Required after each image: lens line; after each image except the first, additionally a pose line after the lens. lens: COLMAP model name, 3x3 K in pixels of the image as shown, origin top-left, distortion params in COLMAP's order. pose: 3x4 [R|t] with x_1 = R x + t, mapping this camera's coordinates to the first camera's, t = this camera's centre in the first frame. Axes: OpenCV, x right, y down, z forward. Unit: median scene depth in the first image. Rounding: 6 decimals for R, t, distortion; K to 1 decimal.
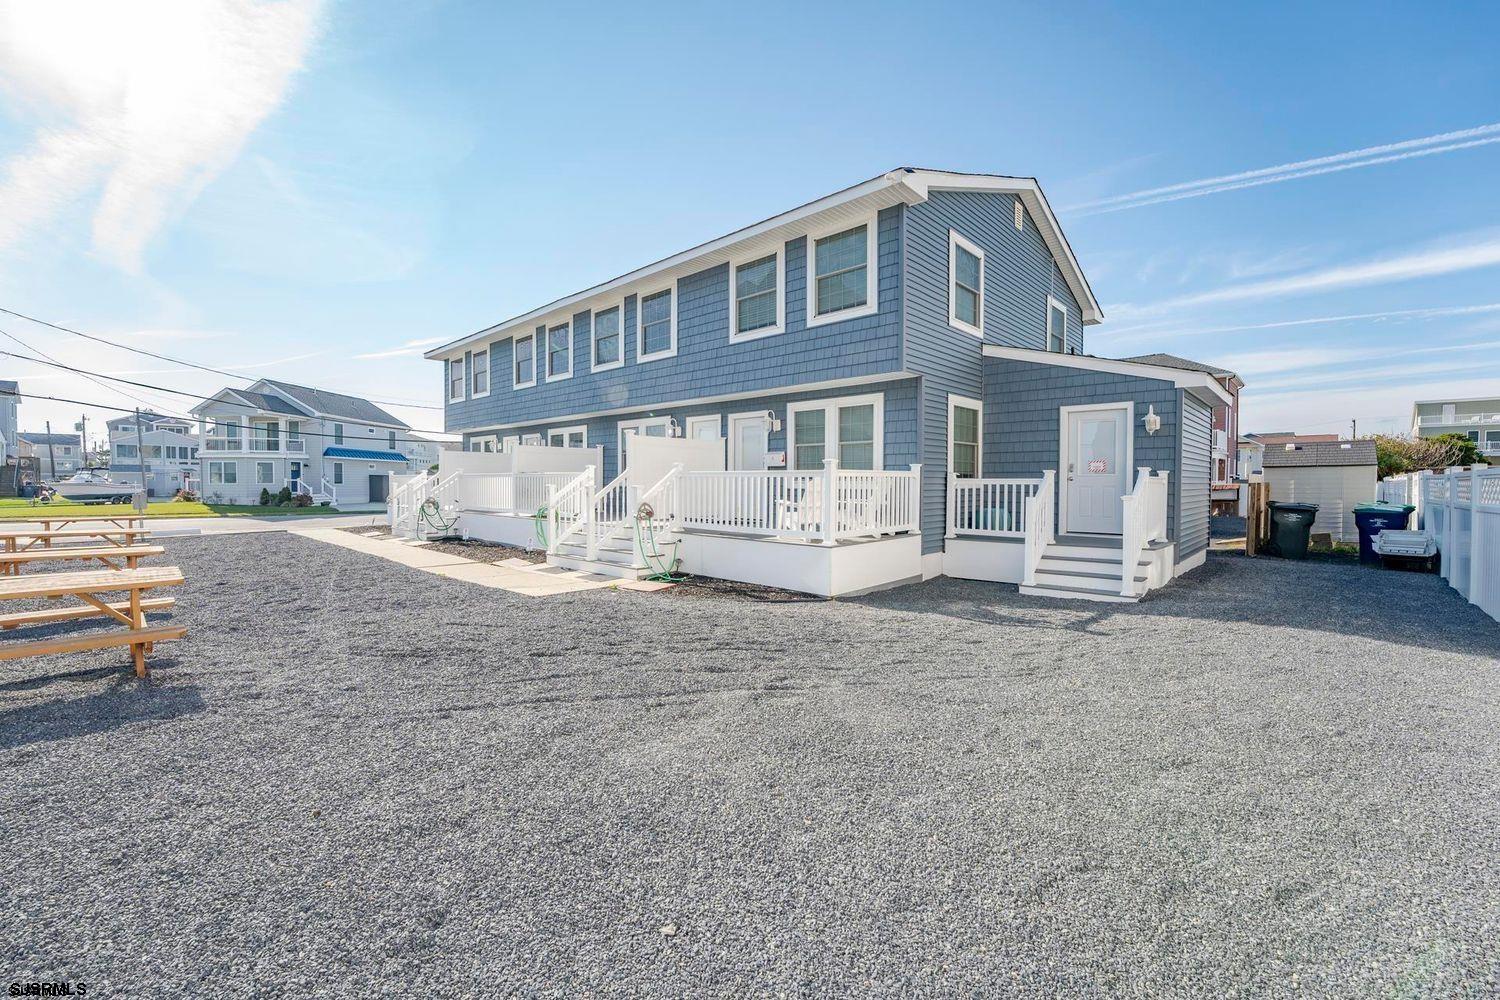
lens RADIAL K [[635.7, 0, 750.2], [0, 635.7, 505.1], [0, 0, 1]] dist [-0.022438, 0.000690]
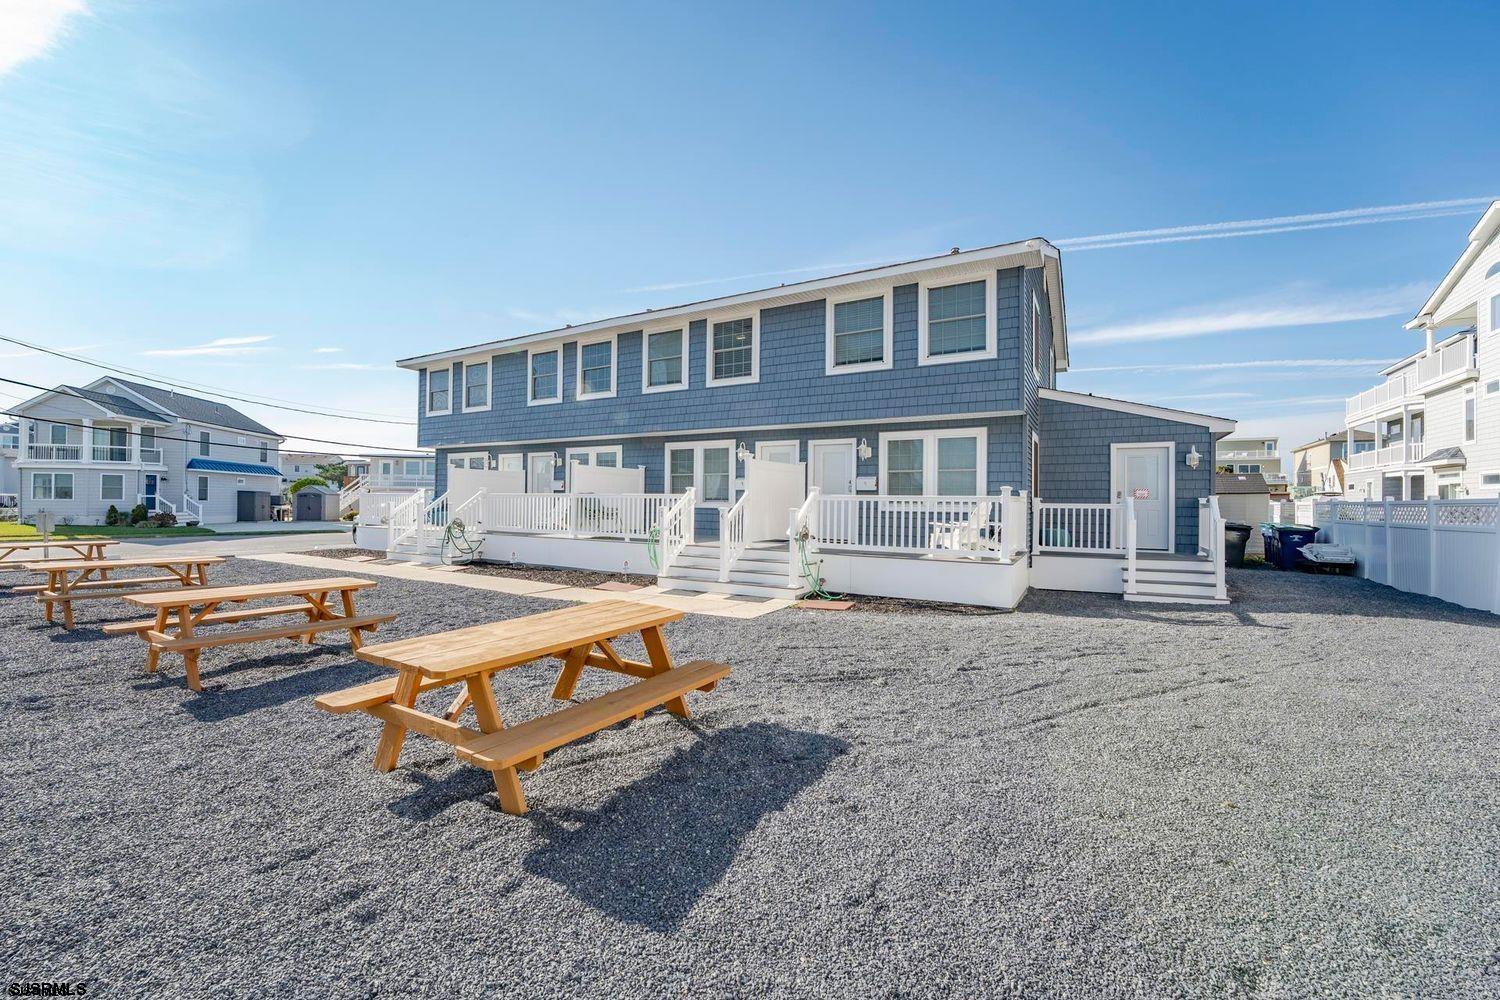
lens RADIAL K [[635.7, 0, 753.1], [0, 635.7, 501.2], [0, 0, 1]] dist [-0.022438, 0.000690]
pose [[0.973210, 0.007713, 0.229789, -0.397921], [0.000859, 0.999308, -0.037180, -0.002775], [-0.229917, 0.036381, 0.972530, -0.000596]]
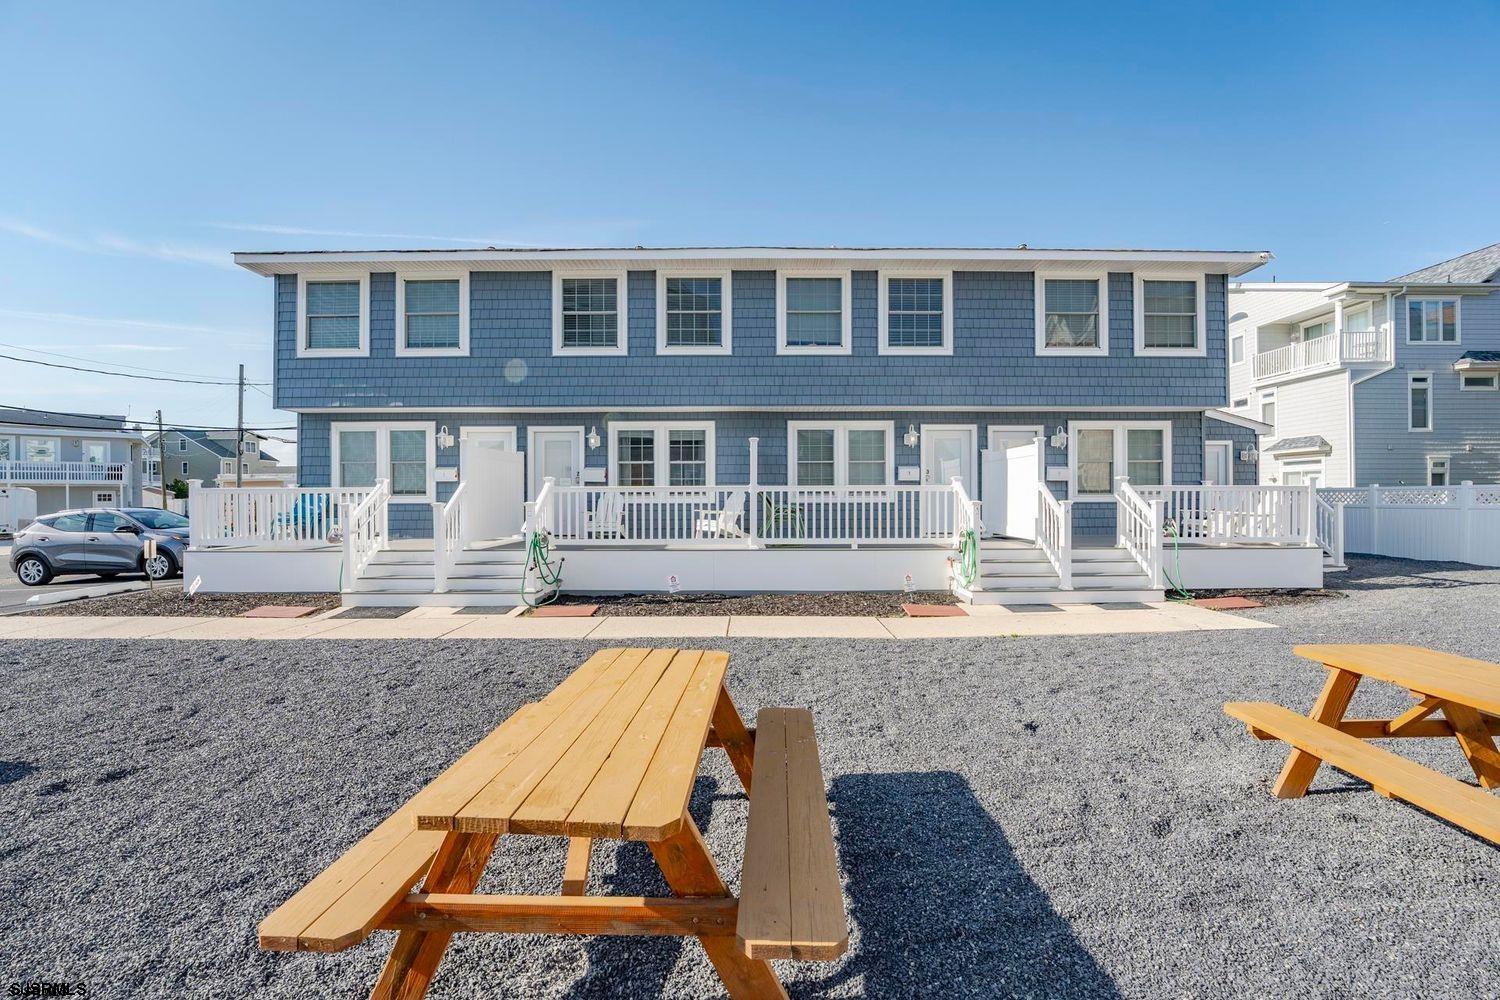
lens RADIAL K [[635.7, 0, 761.5], [0, 635.7, 498.1], [0, 0, 1]] dist [-0.022438, 0.000690]
pose [[0.708434, -0.009129, 0.705718, -1.029467], [0.031872, 0.999310, -0.019068, -0.029231], [-0.705057, 0.036001, 0.708236, 0.620213]]
